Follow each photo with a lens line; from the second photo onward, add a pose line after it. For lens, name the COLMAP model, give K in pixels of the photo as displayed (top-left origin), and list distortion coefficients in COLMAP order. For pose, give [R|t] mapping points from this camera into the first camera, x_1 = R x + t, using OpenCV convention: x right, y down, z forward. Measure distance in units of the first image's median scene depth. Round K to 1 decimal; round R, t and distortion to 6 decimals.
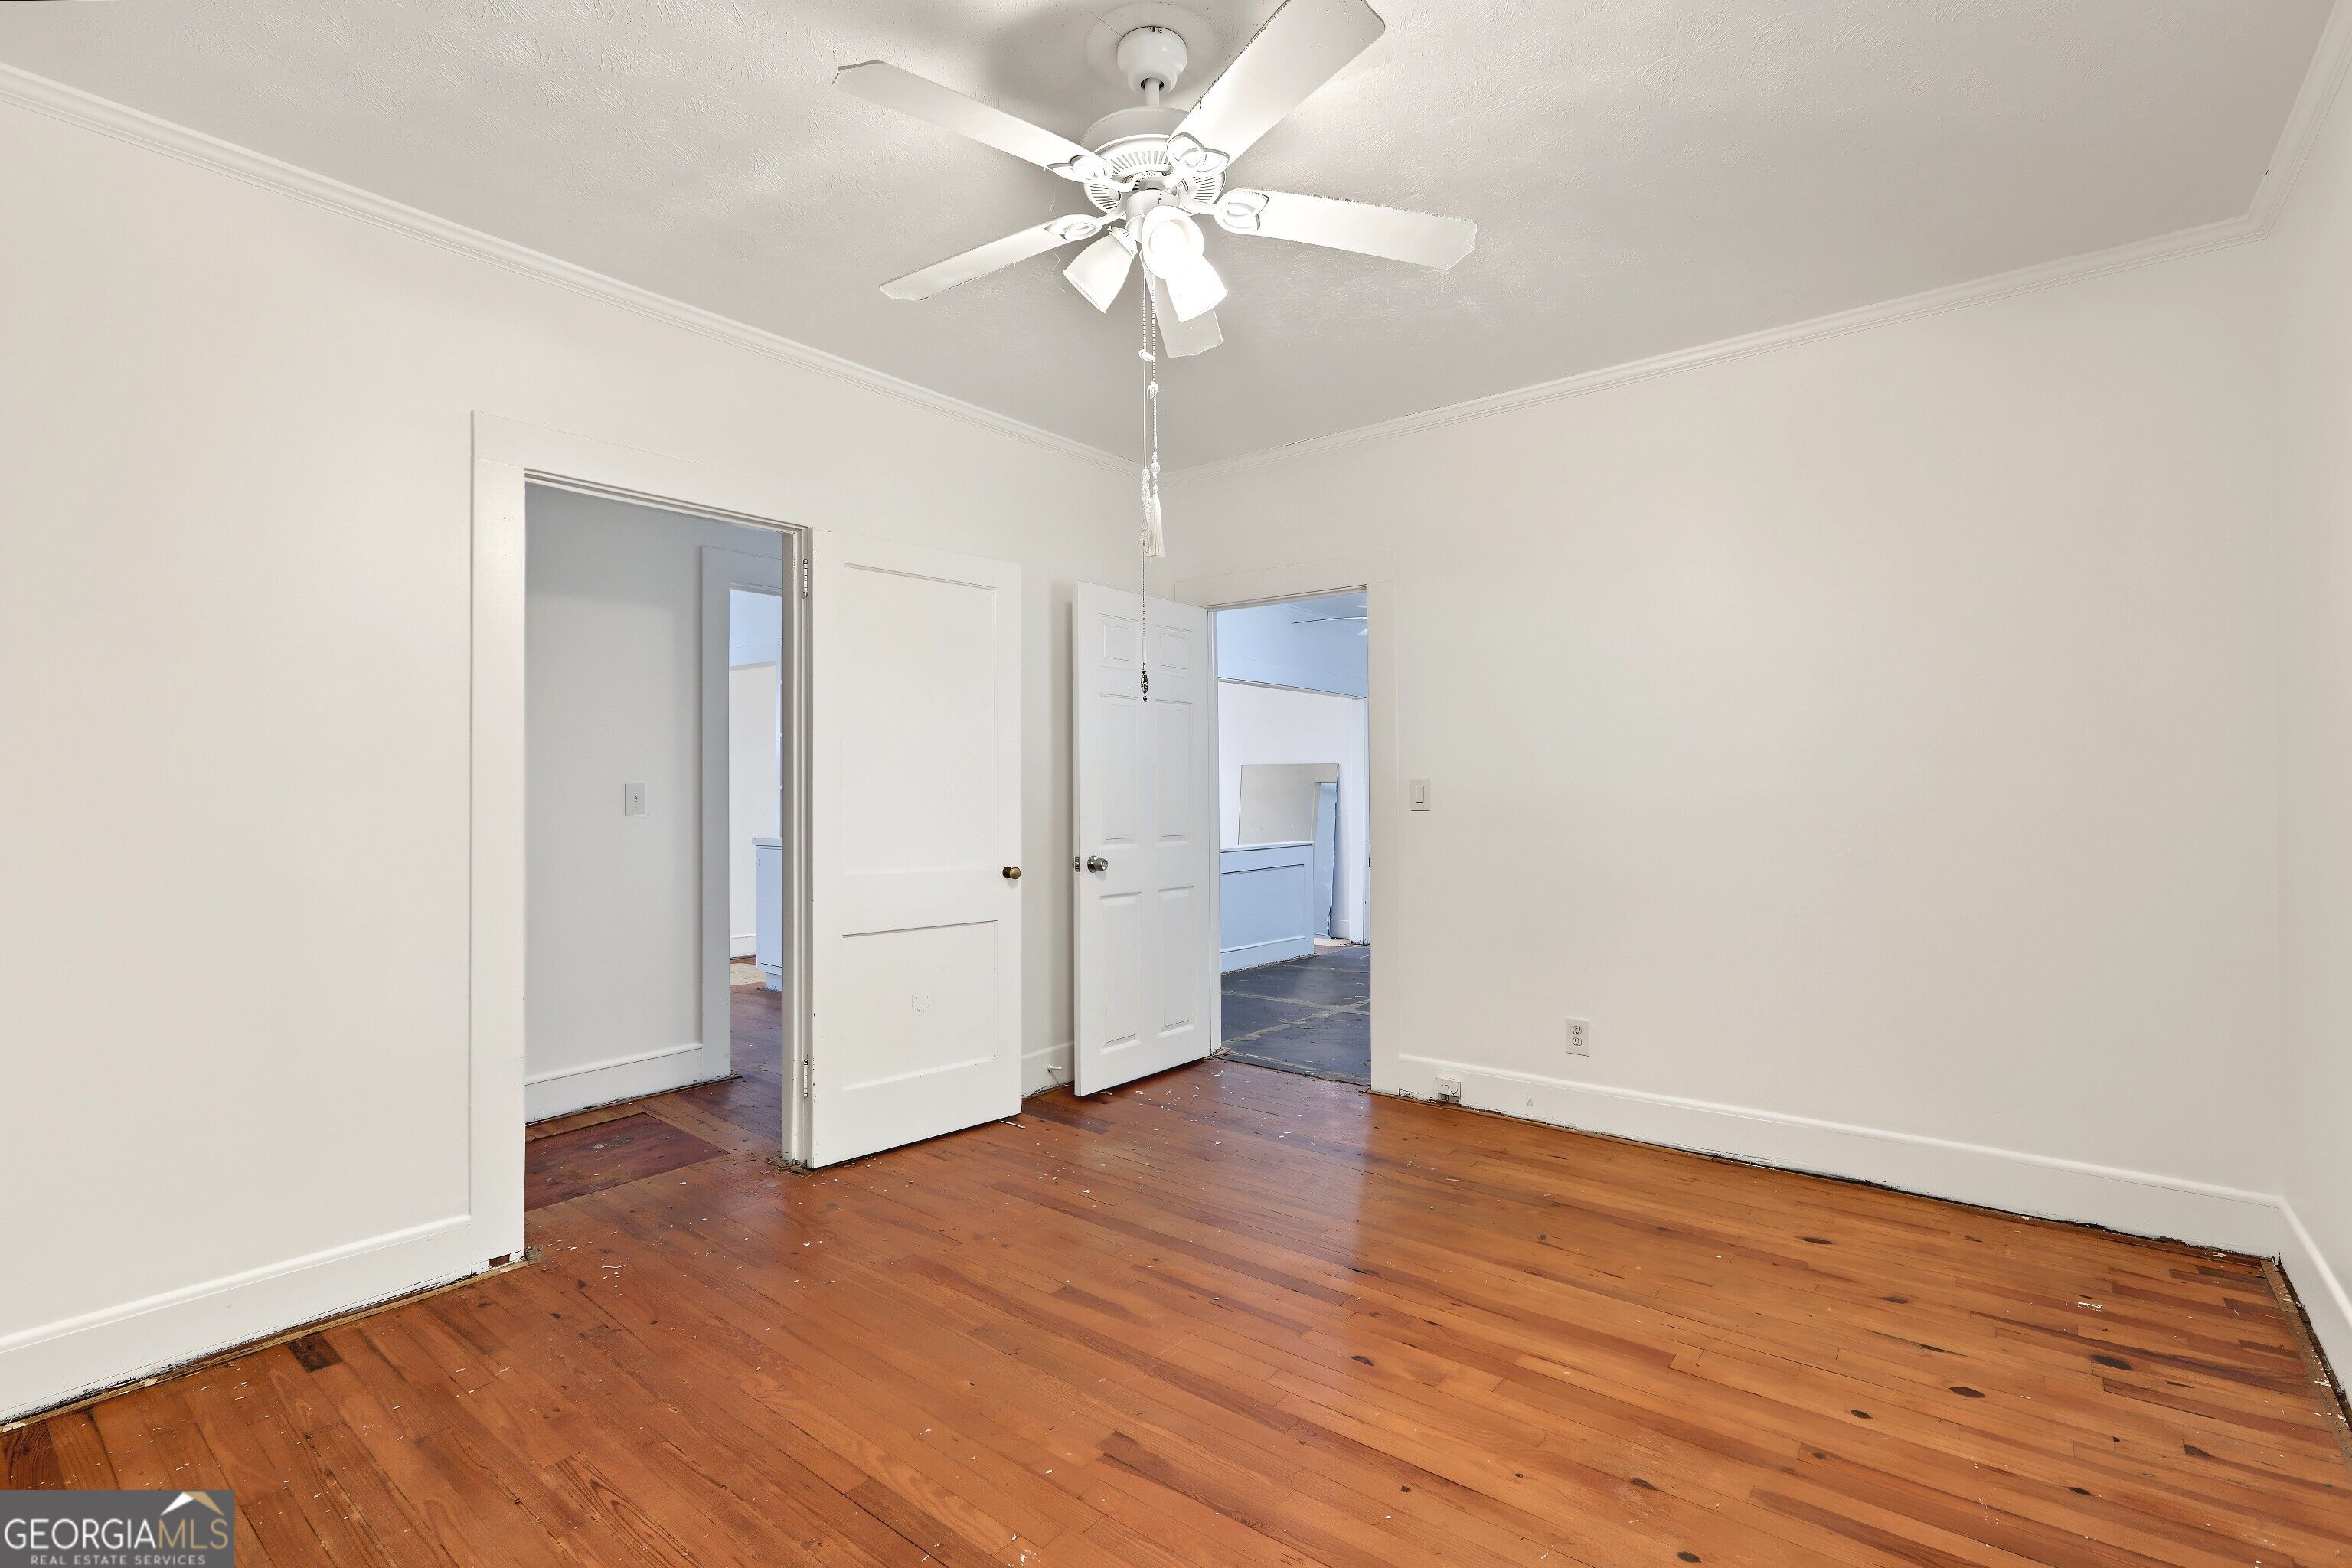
lens RADIAL K [[1061.6, 0, 1157.0], [0, 1061.6, 777.9], [0, 0, 1]] dist [0.002113, -0.000512]
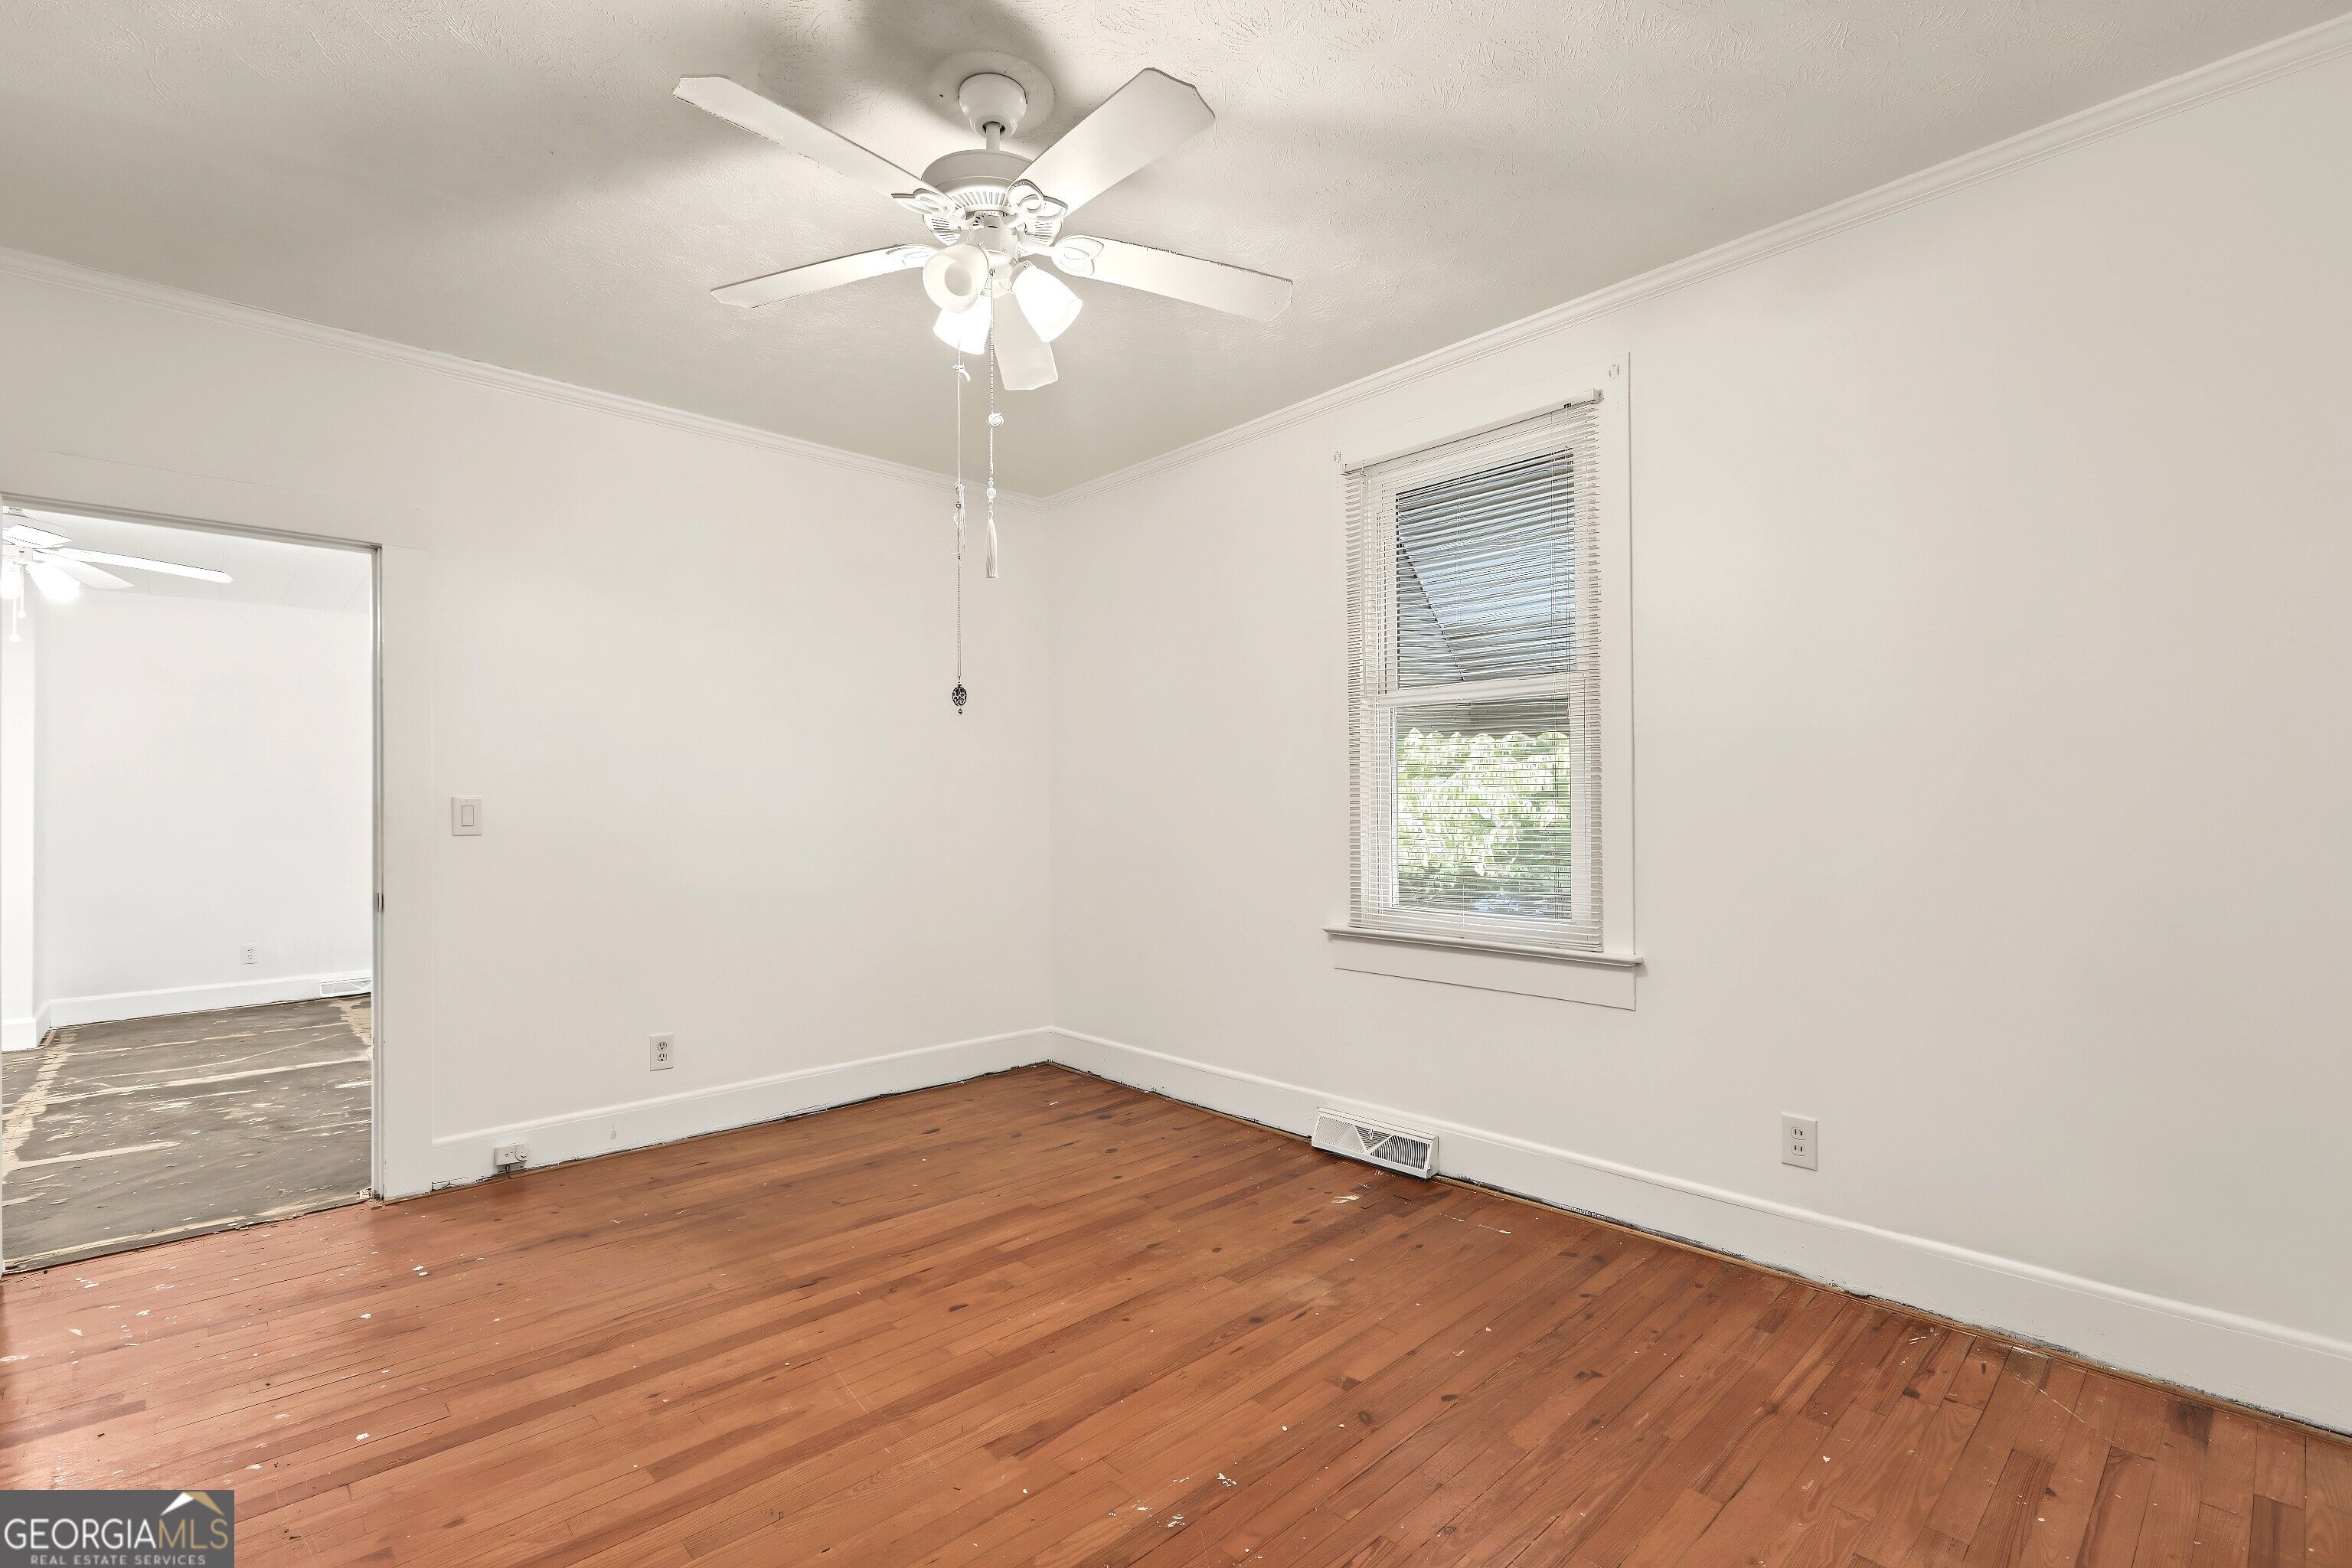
lens RADIAL K [[1061.6, 0, 1166.3], [0, 1061.6, 795.0], [0, 0, 1]] dist [0.002113, -0.000512]
pose [[0.143433, 0.017556, 0.989504, -0.782479], [-0.004357, 0.999844, -0.017108, 0.017139], [-0.989650, -0.001858, 0.143487, 0.534352]]
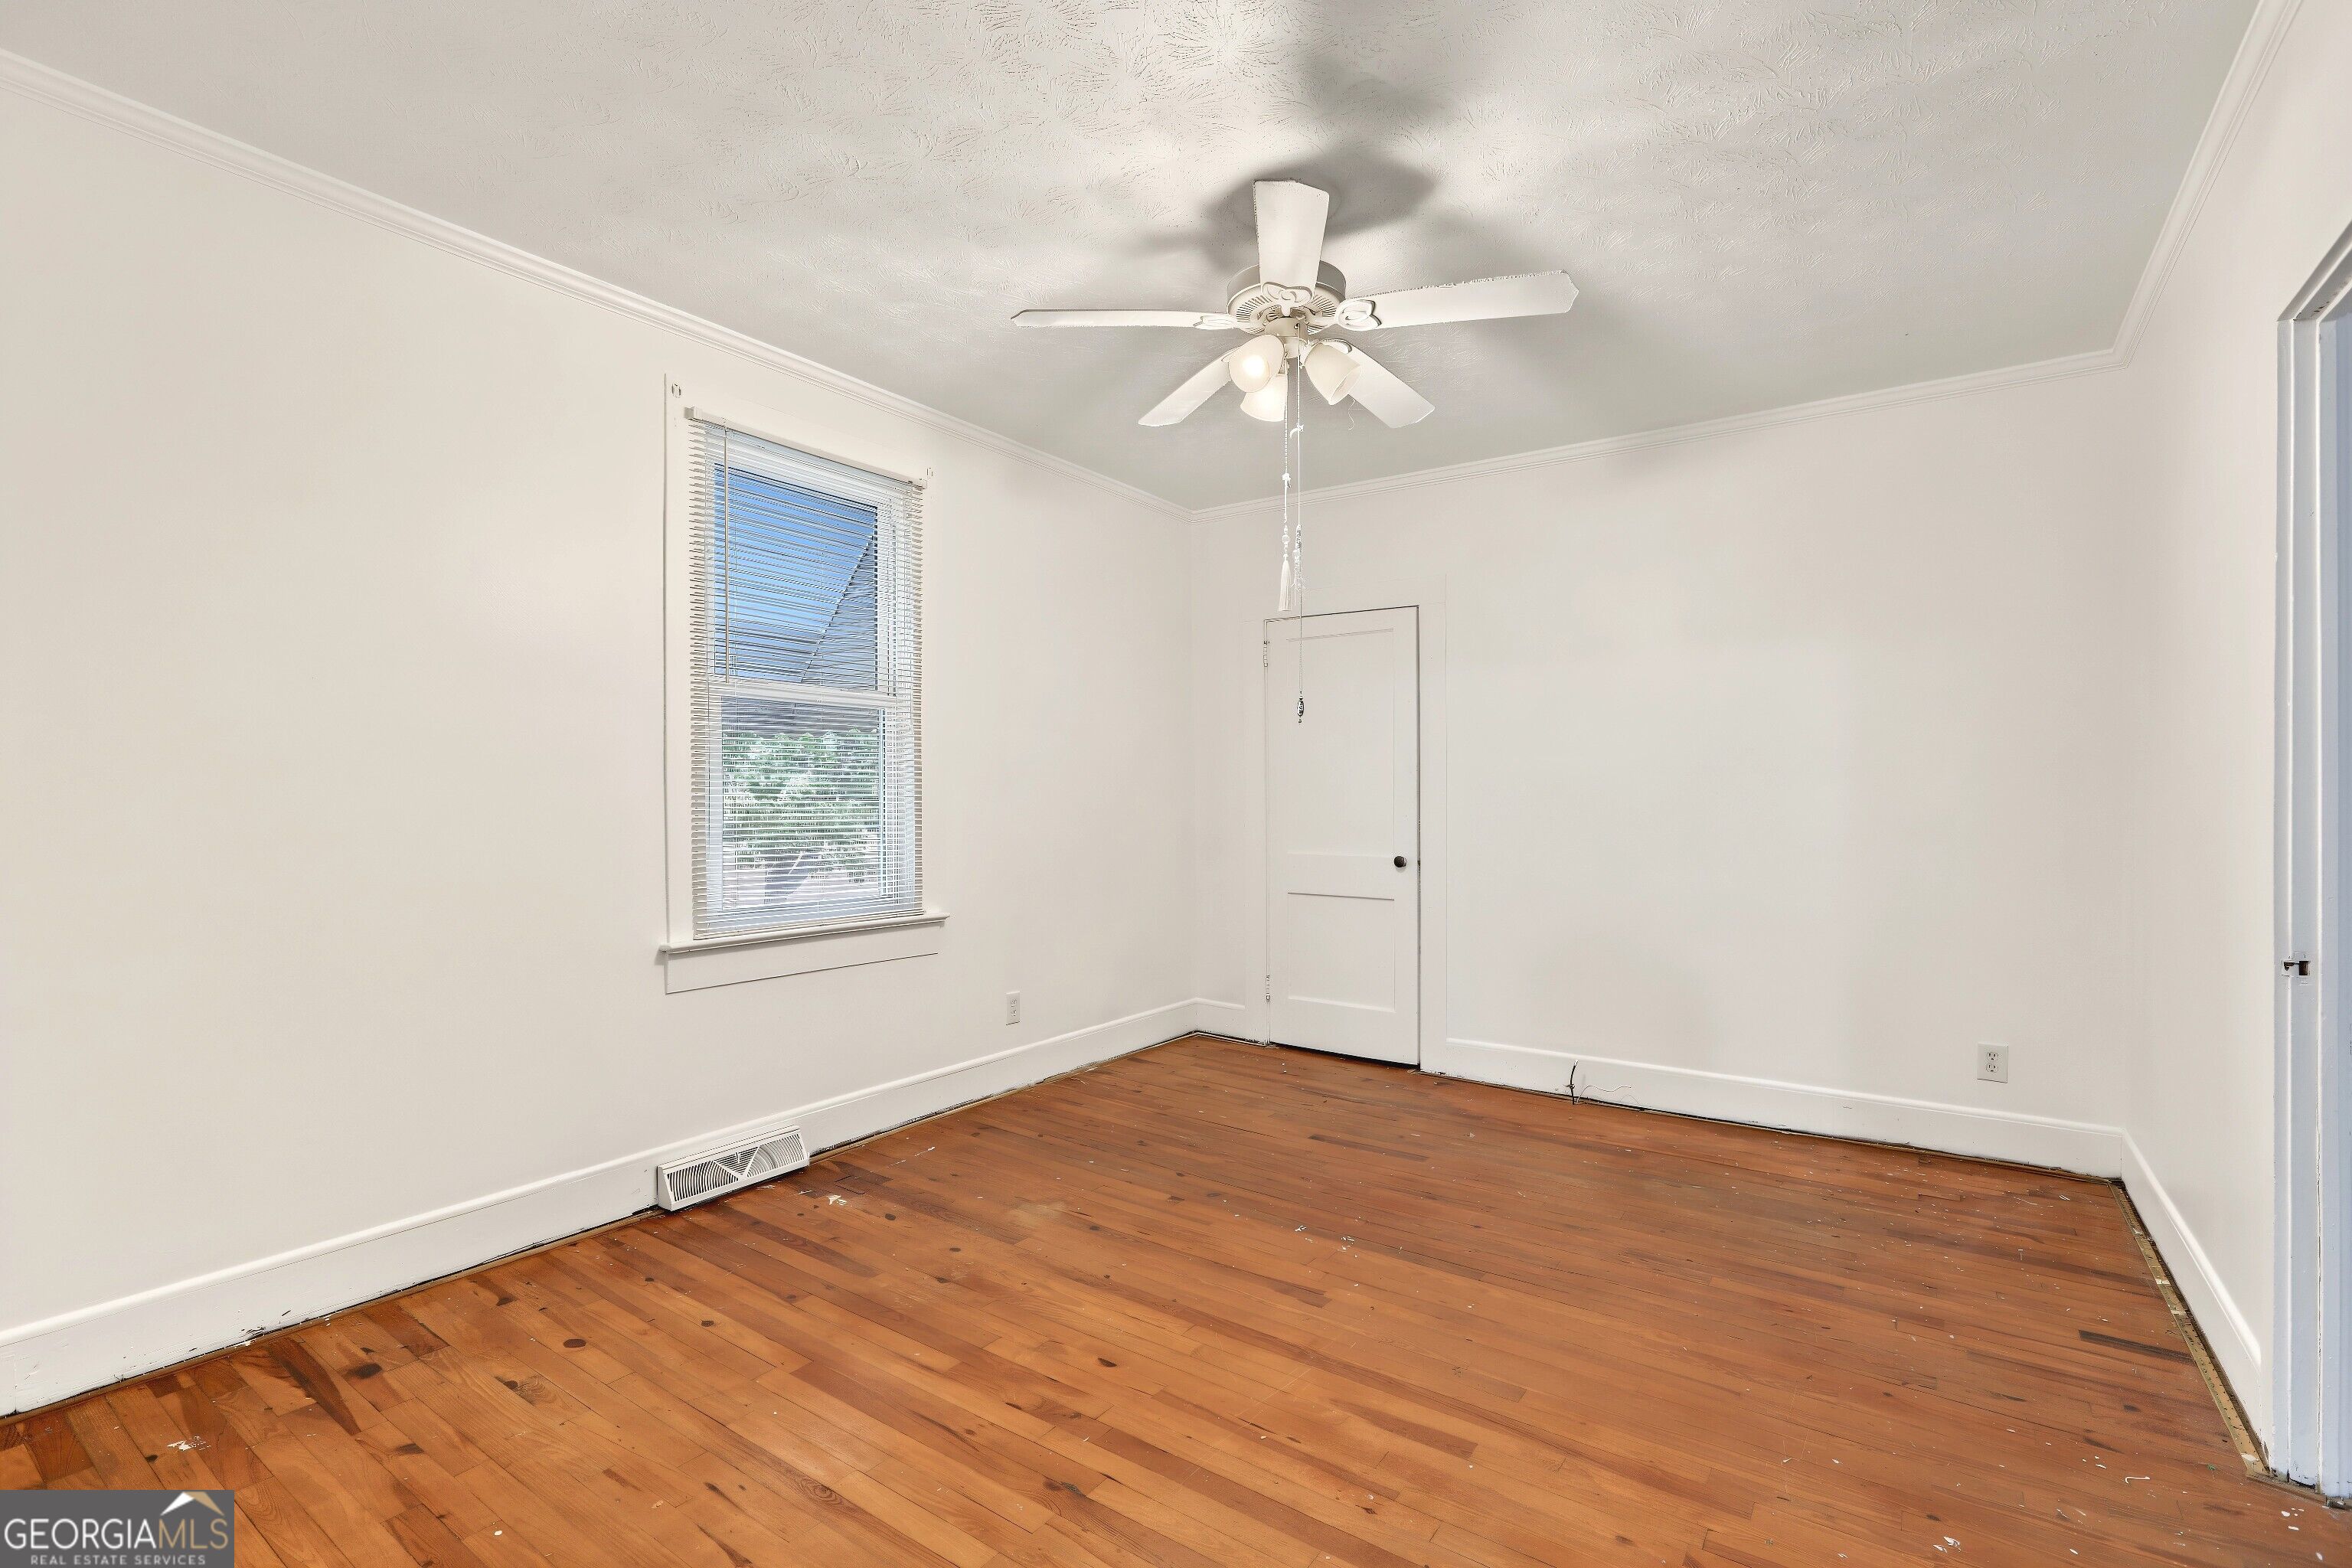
lens RADIAL K [[1061.6, 0, 1166.4], [0, 1061.6, 797.5], [0, 0, 1]] dist [0.002113, -0.000512]
pose [[-0.997778, 0.006024, -0.066355, 0.174067], [0.006694, 0.999929, -0.009879, 0.017415], [0.066291, -0.010301, -0.997747, 1.745658]]
